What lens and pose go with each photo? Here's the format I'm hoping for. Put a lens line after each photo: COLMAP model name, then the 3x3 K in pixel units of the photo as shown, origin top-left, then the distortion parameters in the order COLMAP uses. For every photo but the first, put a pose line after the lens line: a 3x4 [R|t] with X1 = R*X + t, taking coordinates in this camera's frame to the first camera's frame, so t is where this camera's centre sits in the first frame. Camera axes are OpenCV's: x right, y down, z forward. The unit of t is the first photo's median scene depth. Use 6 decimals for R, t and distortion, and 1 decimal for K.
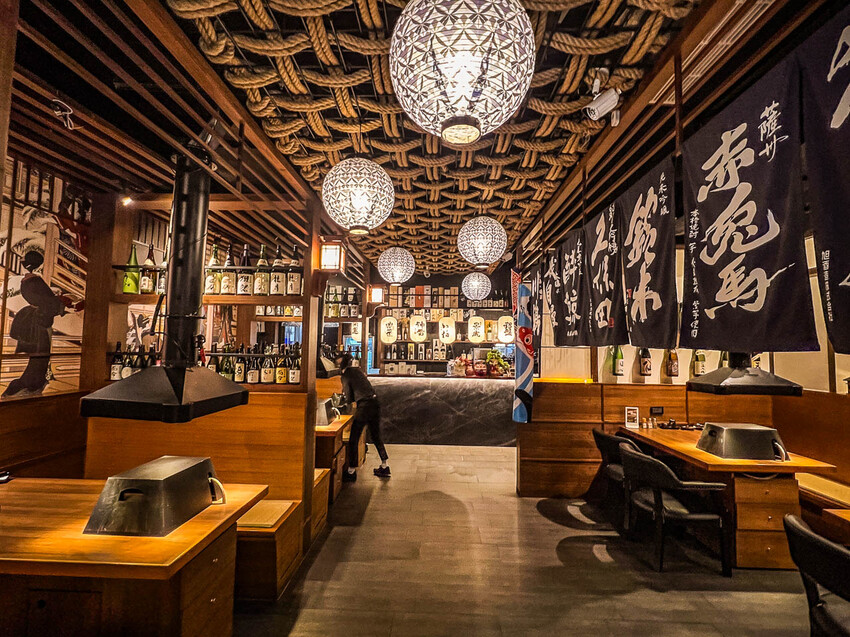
lens RADIAL K [[425.2, 0, 428.7], [0, 425.2, 316.8], [0, 0, 1]] dist [-0.001148, -0.001050]
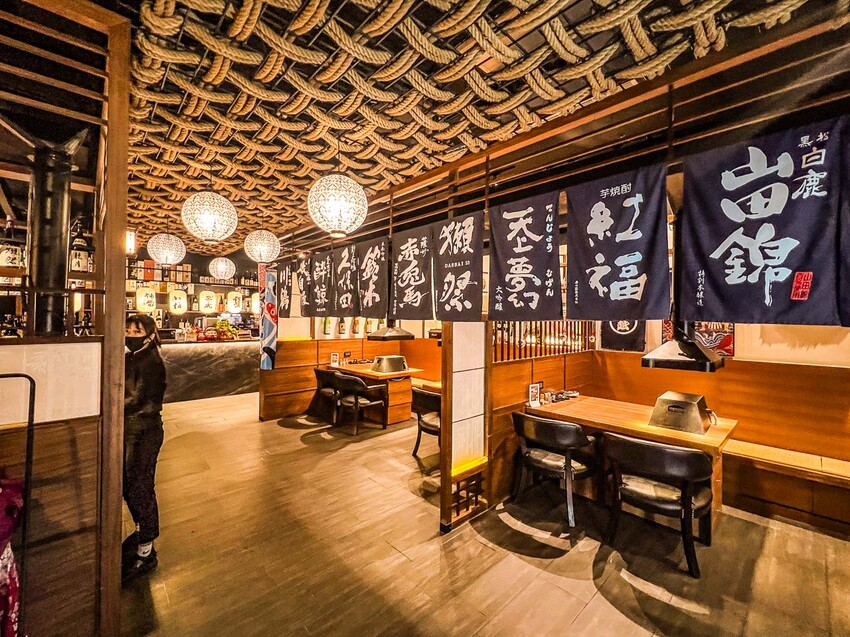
lens RADIAL K [[349.3, 0, 426.9], [0, 349.3, 313.4], [0, 0, 1]] dist [0.000295, -0.000024]
pose [[0.707377, 0.001493, 0.706835, -0.315393], [-0.048685, 0.997726, 0.046615, -0.028734], [-0.705158, -0.067387, 0.705841, -0.267517]]
